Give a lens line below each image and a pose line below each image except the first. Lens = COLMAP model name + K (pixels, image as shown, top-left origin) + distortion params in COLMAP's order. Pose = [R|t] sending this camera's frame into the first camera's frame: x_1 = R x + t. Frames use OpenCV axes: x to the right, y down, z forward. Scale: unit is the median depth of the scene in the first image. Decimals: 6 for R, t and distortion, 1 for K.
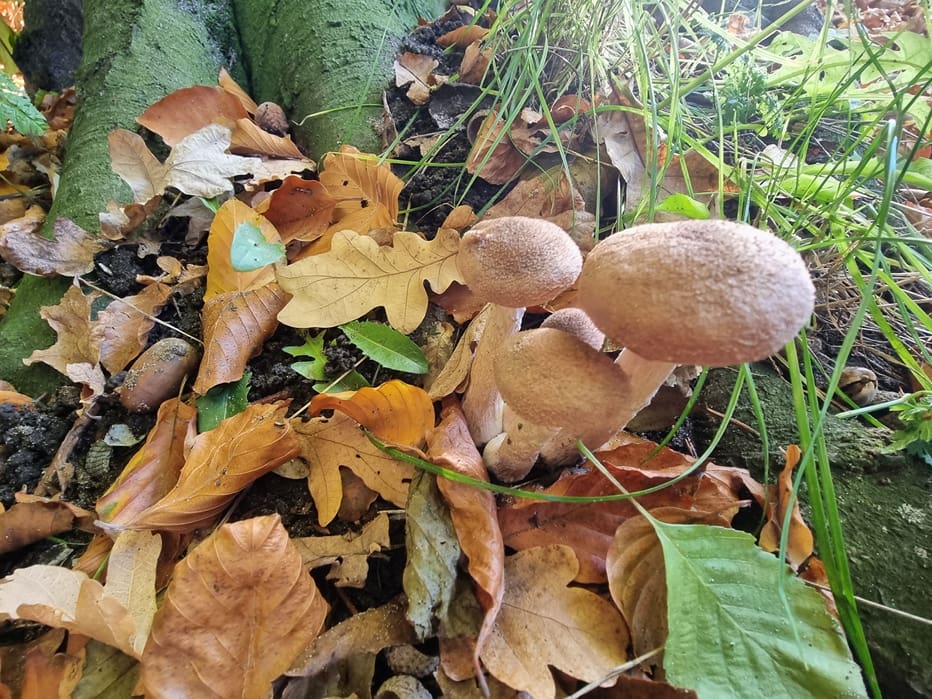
lens RADIAL K [[401.5, 0, 466.0], [0, 401.5, 349.5], [0, 0, 1]] dist [0.002140, 0.000752]
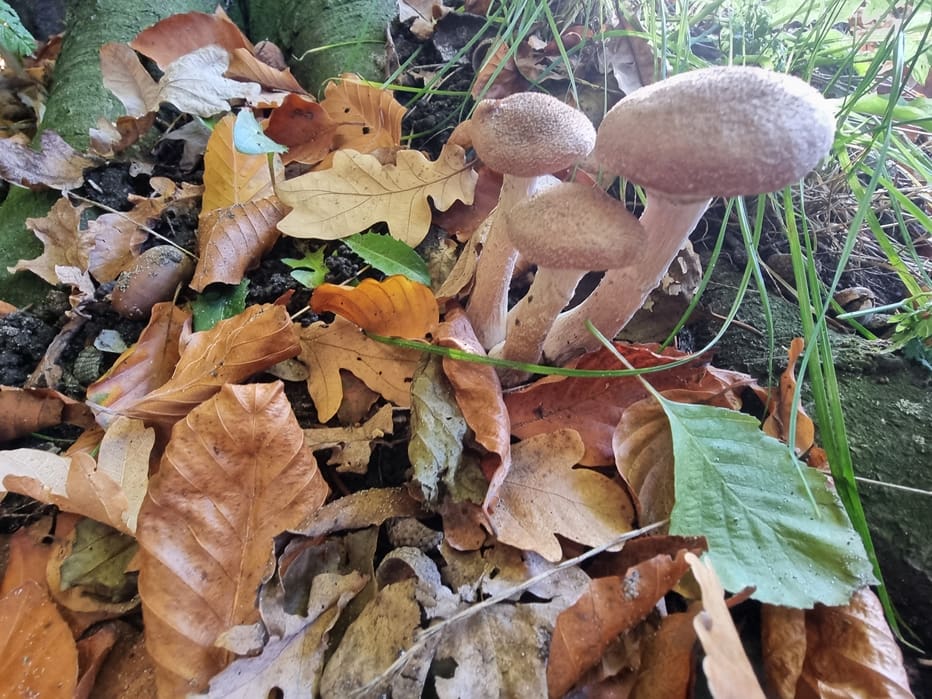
lens RADIAL K [[401.5, 0, 466.0], [0, 401.5, 349.5], [0, 0, 1]] dist [0.002140, 0.000752]
pose [[0.999463, 0.020066, 0.025887, -0.039093], [-0.020213, 0.999781, 0.005420, 0.267018], [-0.025772, -0.005940, 0.999650, 0.014132]]
